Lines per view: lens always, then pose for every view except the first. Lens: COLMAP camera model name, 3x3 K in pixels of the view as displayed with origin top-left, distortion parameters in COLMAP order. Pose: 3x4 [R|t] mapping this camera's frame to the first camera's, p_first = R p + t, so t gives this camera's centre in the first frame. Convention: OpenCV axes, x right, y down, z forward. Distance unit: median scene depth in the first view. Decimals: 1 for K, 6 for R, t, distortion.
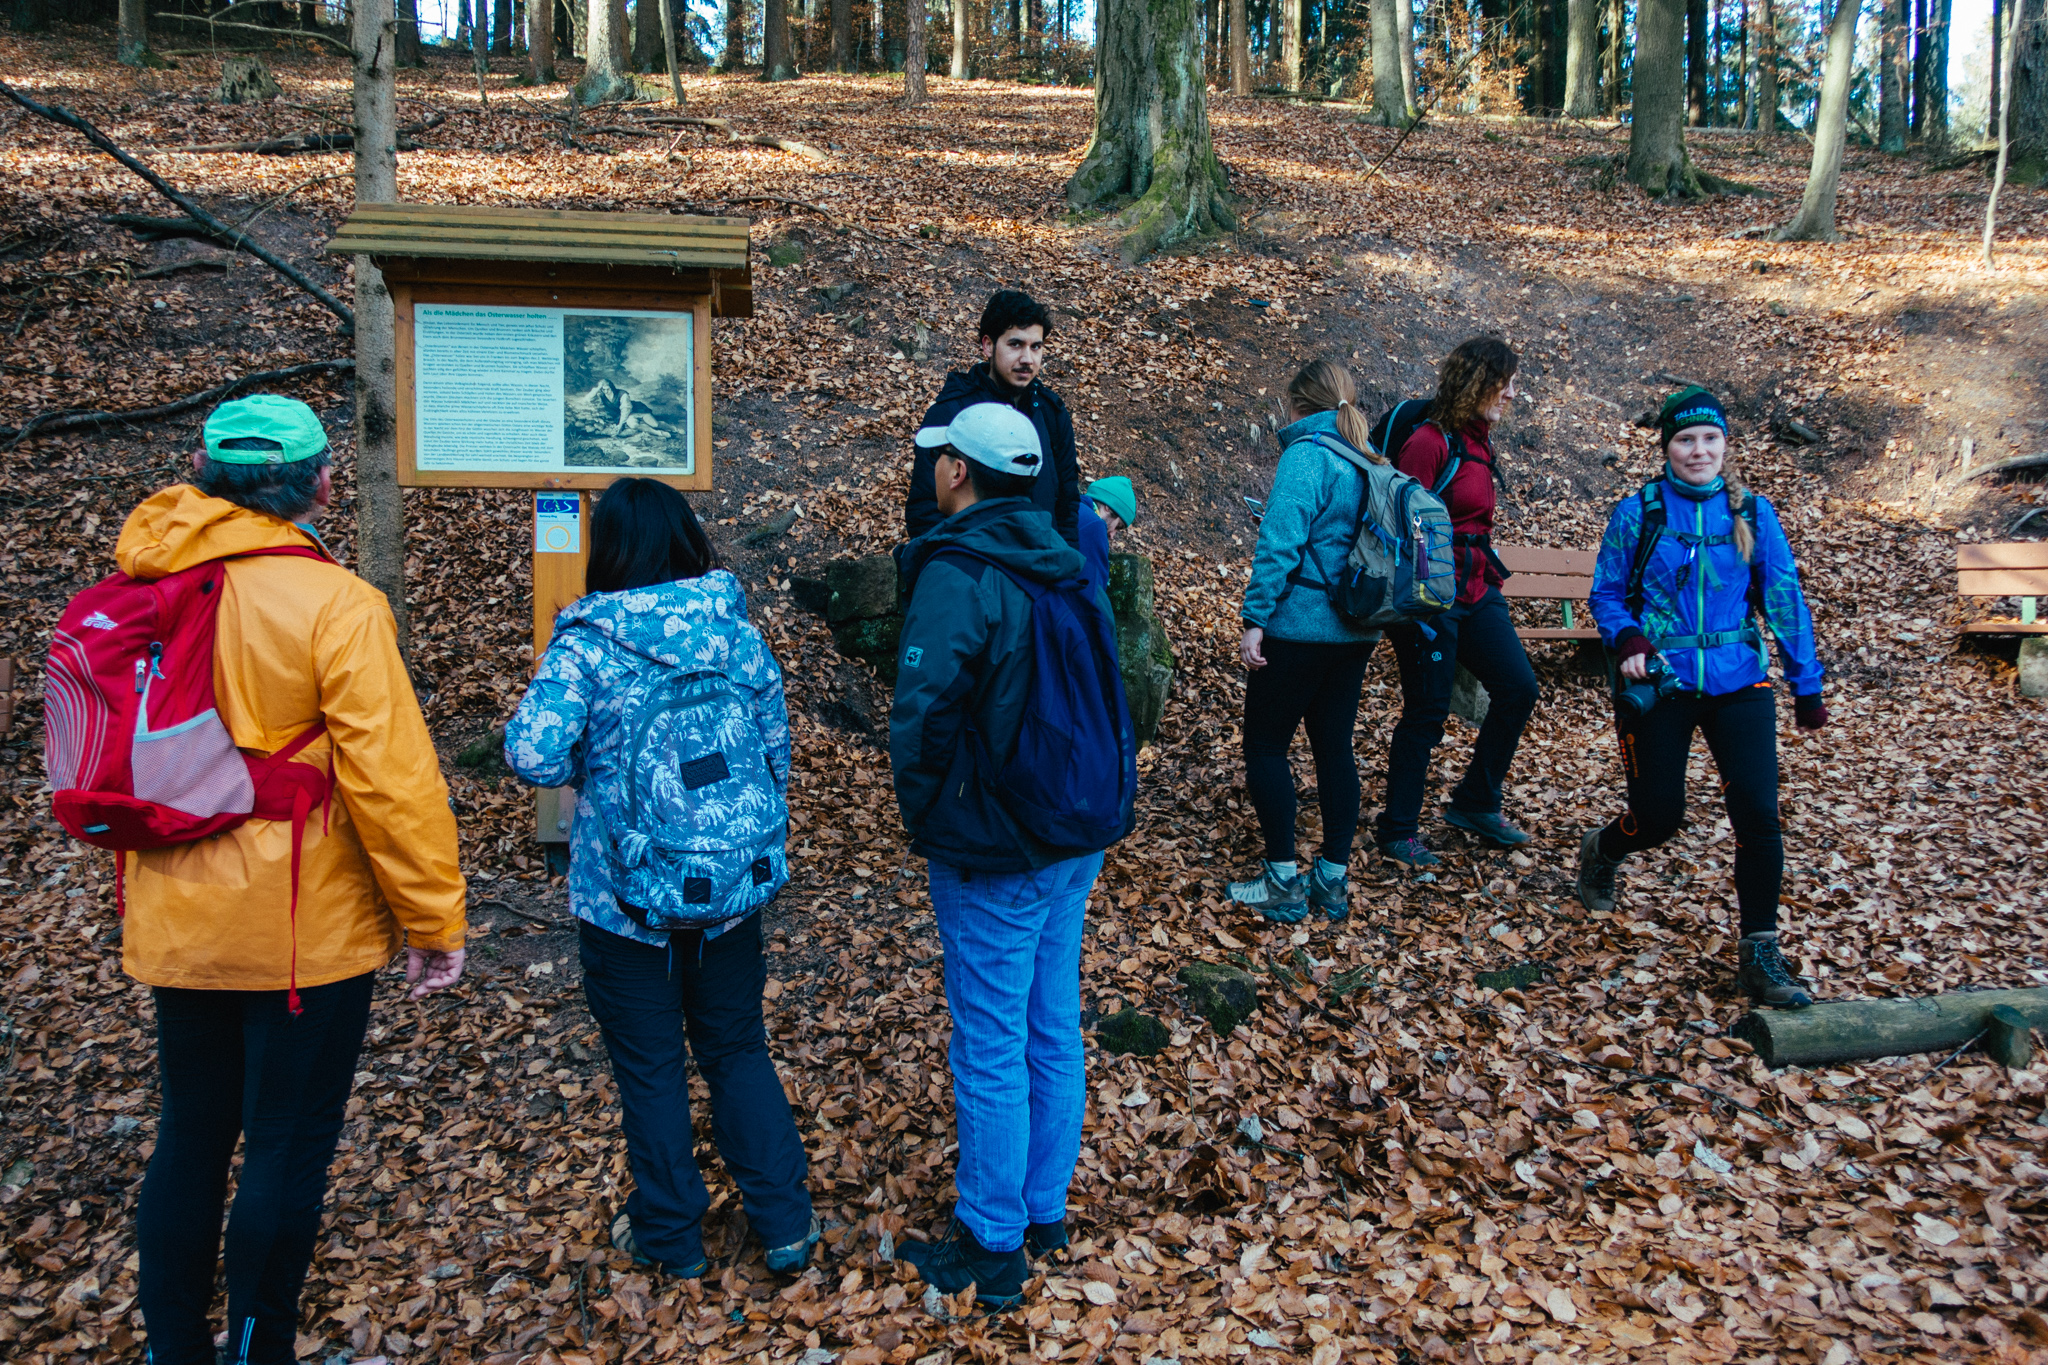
lens RADIAL K [[1392.0, 0, 1029.4], [0, 1392.0, 674.2], [0, 0, 1]] dist [-0.012914, 0.004839]
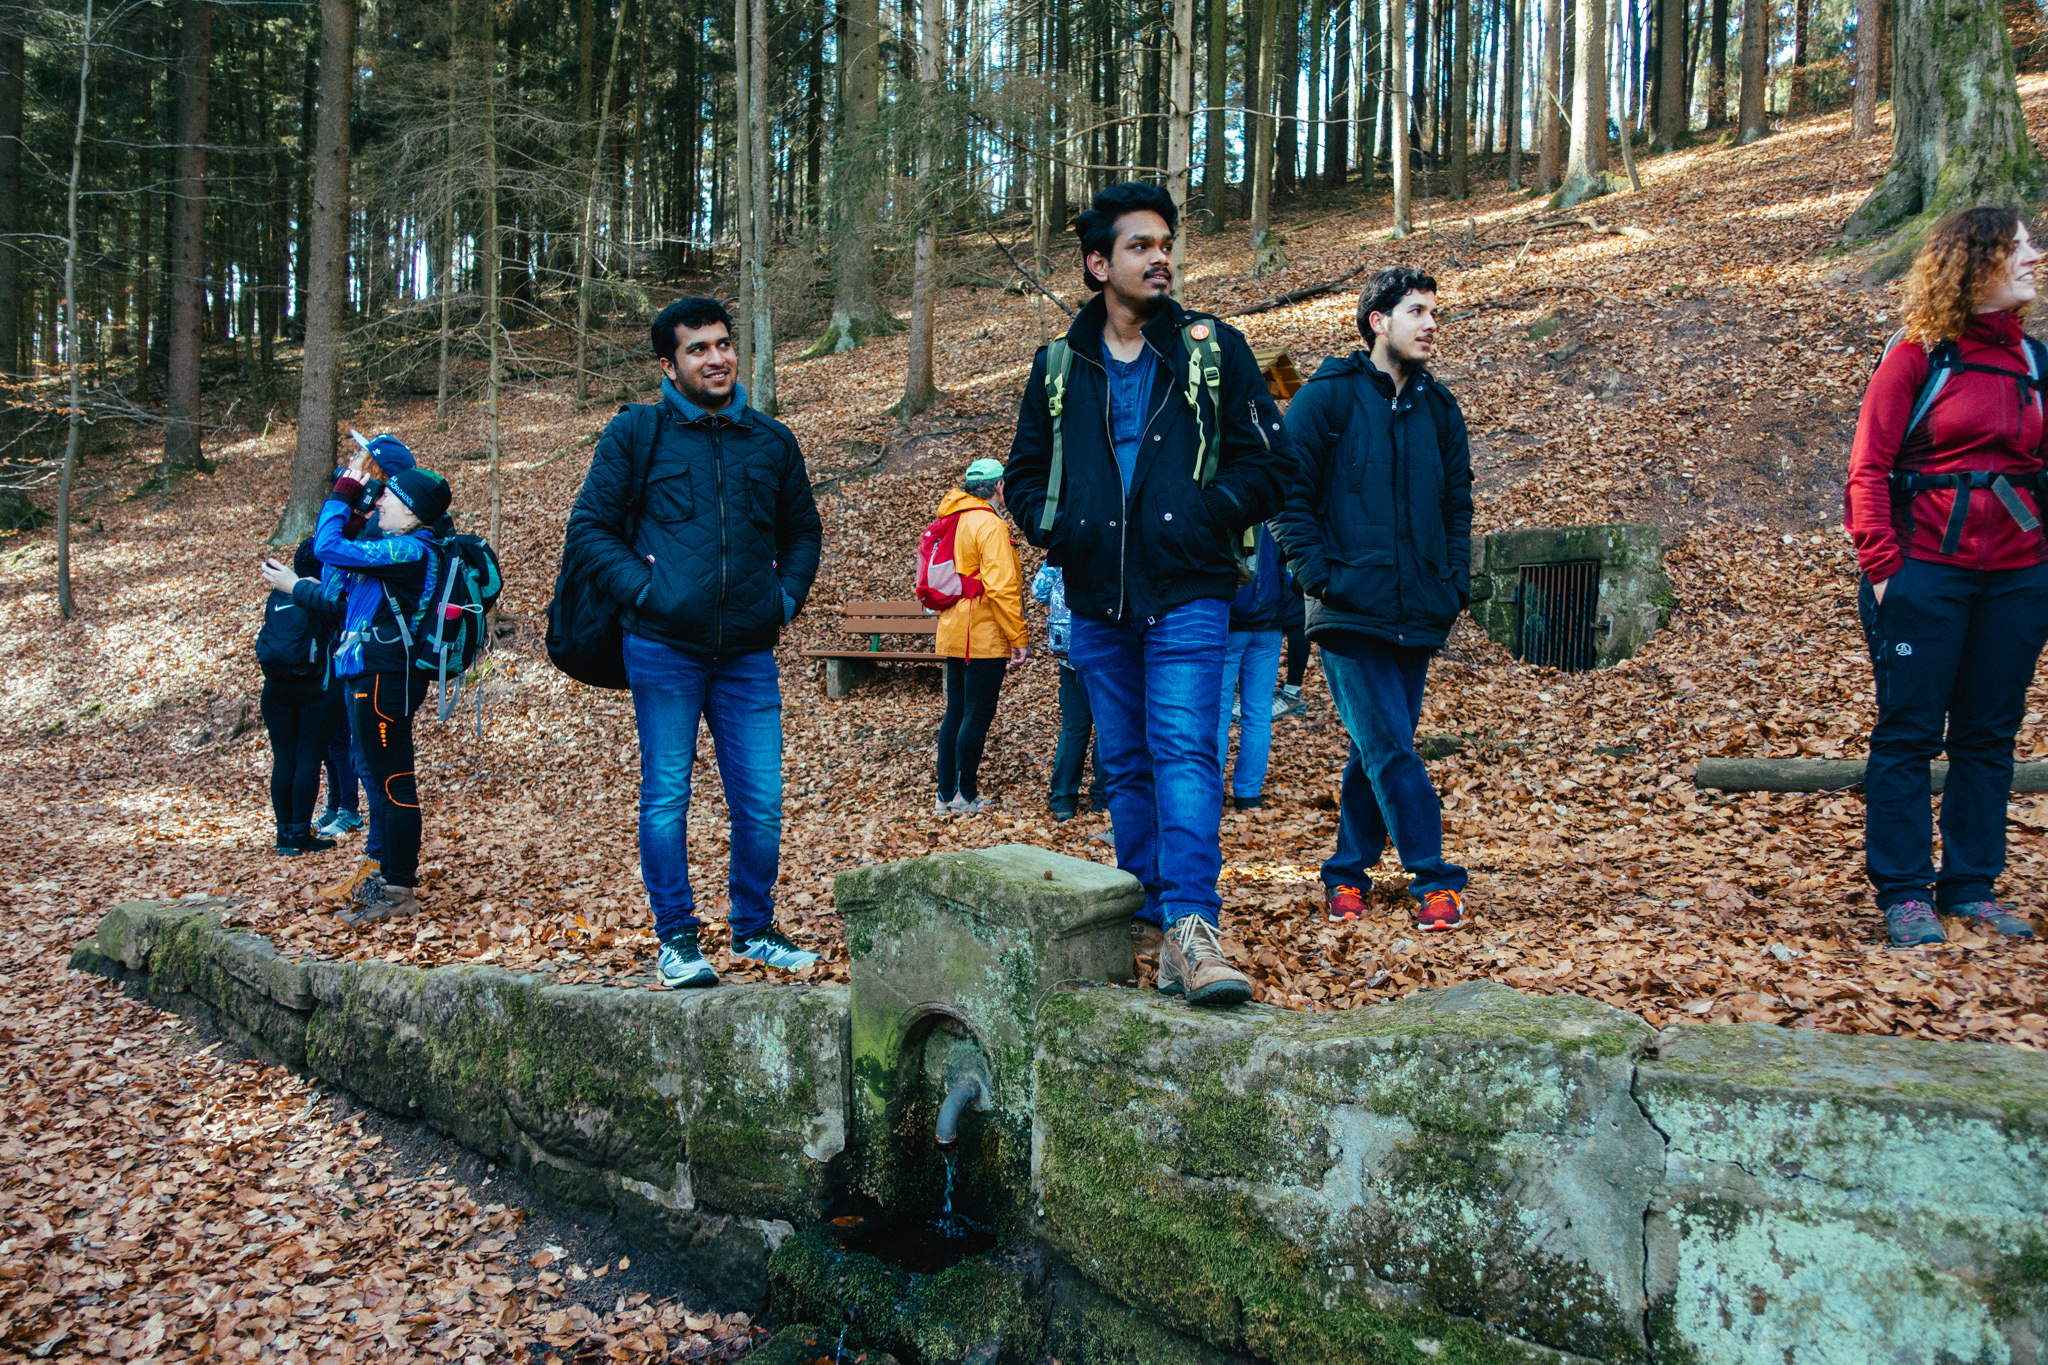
lens RADIAL K [[1392.0, 0, 1022.8], [0, 1392.0, 680.0], [0, 0, 1]] dist [-0.012914, 0.004839]
pose [[0.687469, 0.024699, -0.725793, 1.625800], [-0.058116, 0.998087, -0.021083, 0.320643], [0.723884, 0.056674, 0.687590, -0.907964]]
